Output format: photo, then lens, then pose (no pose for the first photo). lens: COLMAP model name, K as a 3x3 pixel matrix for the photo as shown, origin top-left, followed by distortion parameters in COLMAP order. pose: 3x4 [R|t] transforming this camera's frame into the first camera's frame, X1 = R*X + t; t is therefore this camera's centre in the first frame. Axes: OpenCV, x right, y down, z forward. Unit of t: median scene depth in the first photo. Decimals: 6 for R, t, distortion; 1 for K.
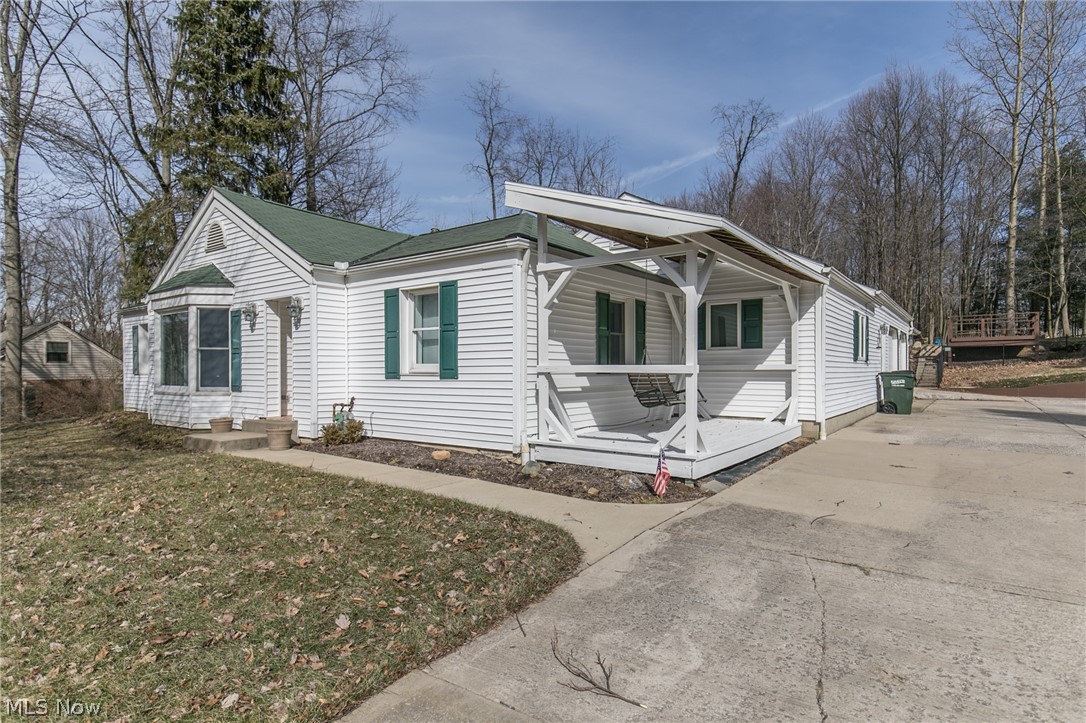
lens RADIAL K [[589.5, 0, 543.0], [0, 589.5, 361.5], [0, 0, 1]] dist [-0.001836, -0.000341]
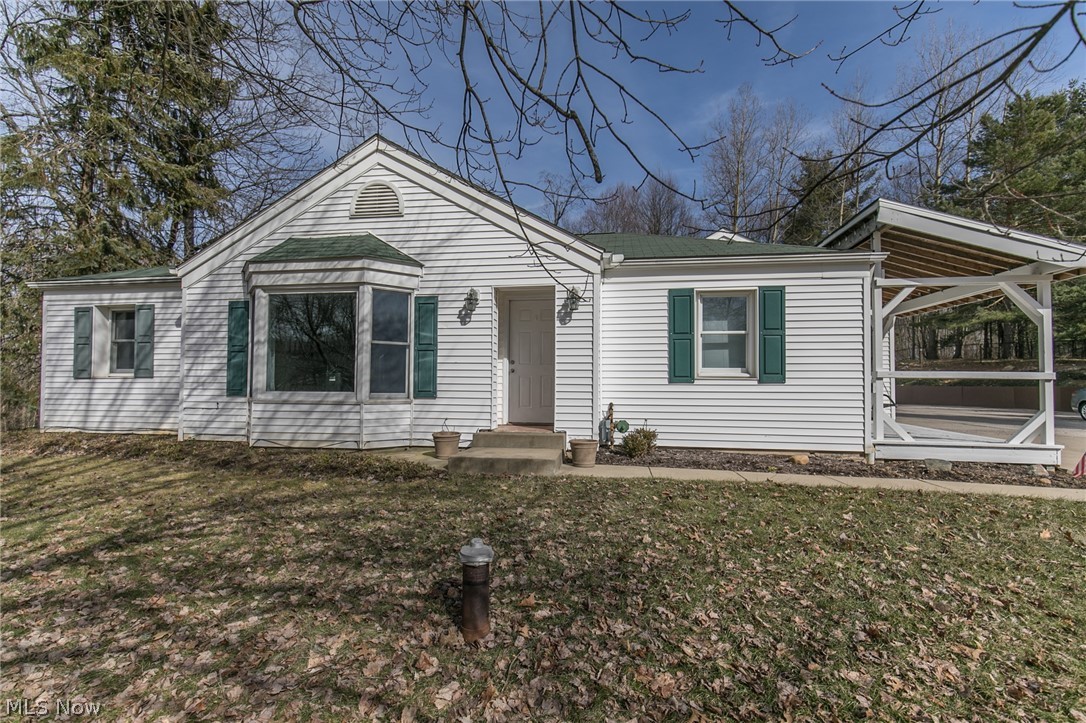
lens RADIAL K [[491.0, 0, 543.0], [0, 491.0, 361.5], [0, 0, 1]] dist [0.002344, 0.000057]
pose [[0.884029, 0.031239, 0.466386, -0.807670], [-0.016733, 0.999240, -0.035212, 0.025777], [-0.467132, 0.023325, 0.883880, 0.400329]]
